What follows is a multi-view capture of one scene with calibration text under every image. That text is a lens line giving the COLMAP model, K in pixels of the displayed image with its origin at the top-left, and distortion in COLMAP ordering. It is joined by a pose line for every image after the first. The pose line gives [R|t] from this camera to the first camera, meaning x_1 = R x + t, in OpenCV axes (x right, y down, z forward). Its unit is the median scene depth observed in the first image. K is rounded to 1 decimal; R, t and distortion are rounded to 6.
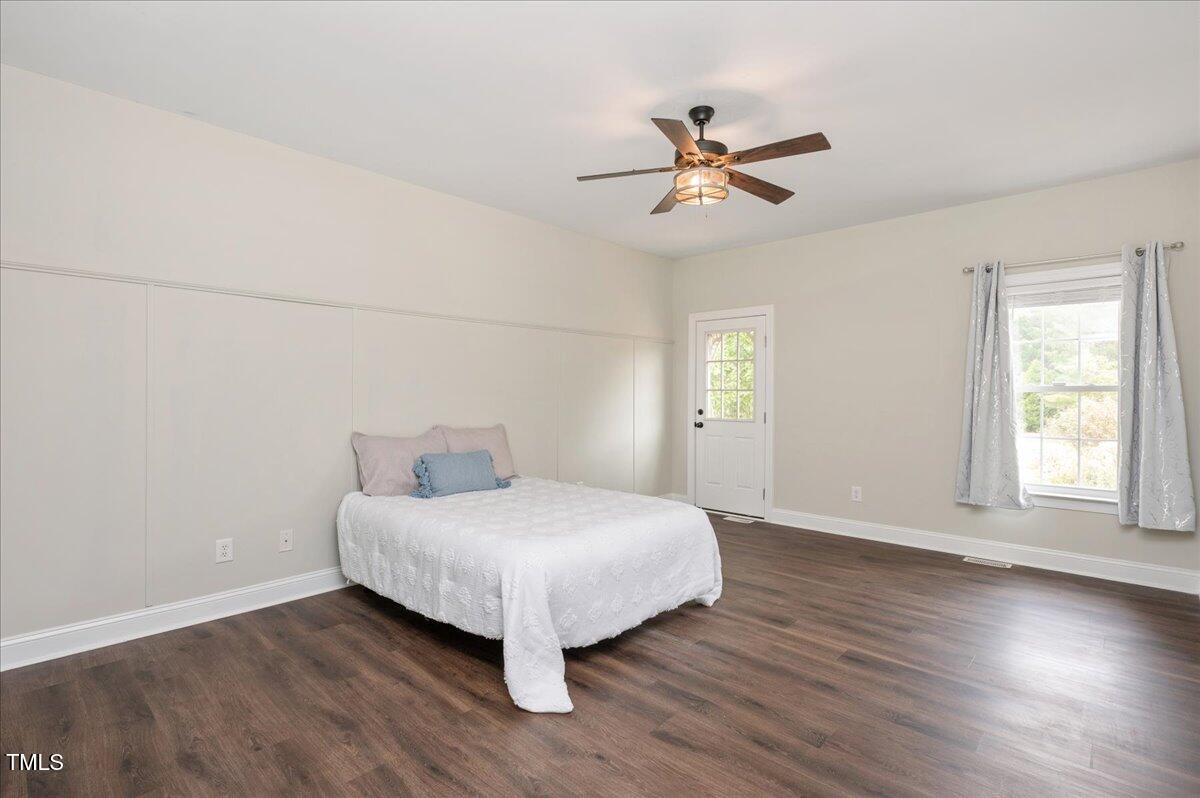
lens RADIAL K [[560.0, 0, 595.3], [0, 560.0, 396.3], [0, 0, 1]] dist [0.000304, -0.000148]
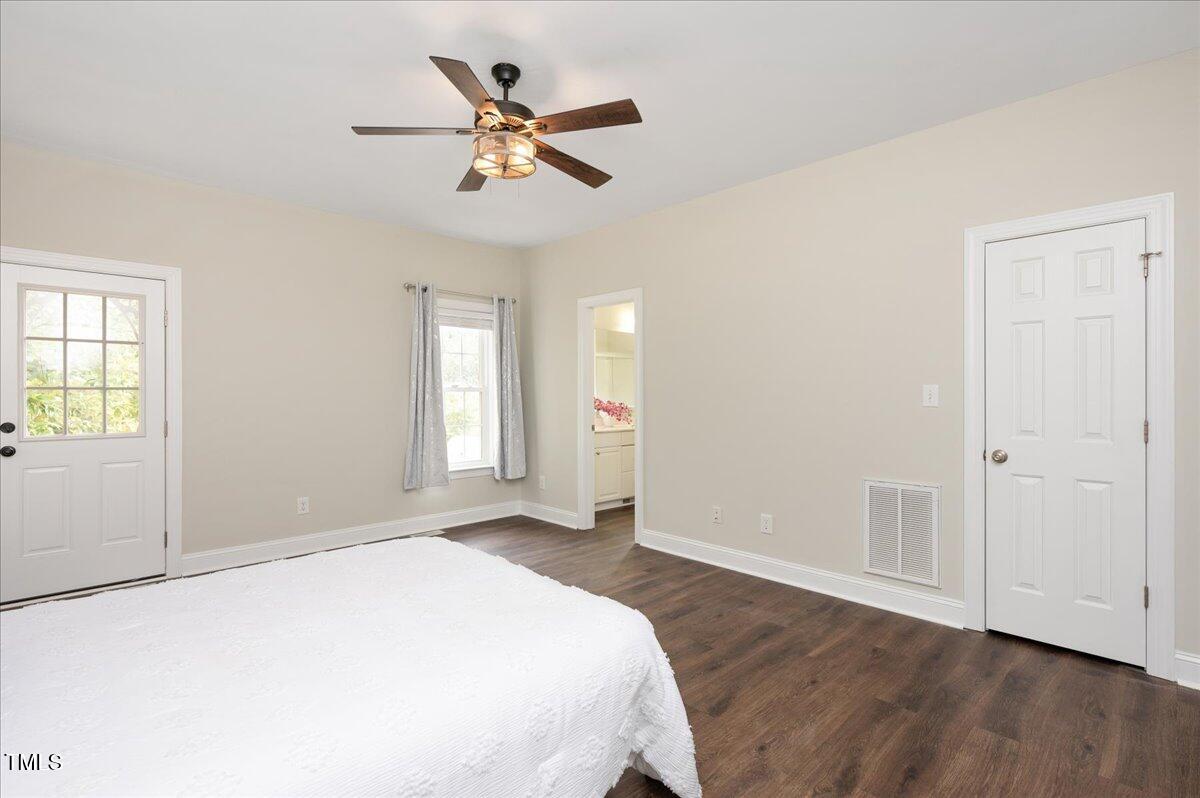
lens RADIAL K [[560.0, 0, 595.3], [0, 560.0, 396.3], [0, 0, 1]] dist [0.000304, -0.000148]
pose [[0.056441, -0.008318, 0.998371, -0.537672], [0.005932, 0.999950, 0.007996, -0.006840], [-0.998388, 0.005471, 0.056487, 0.648466]]
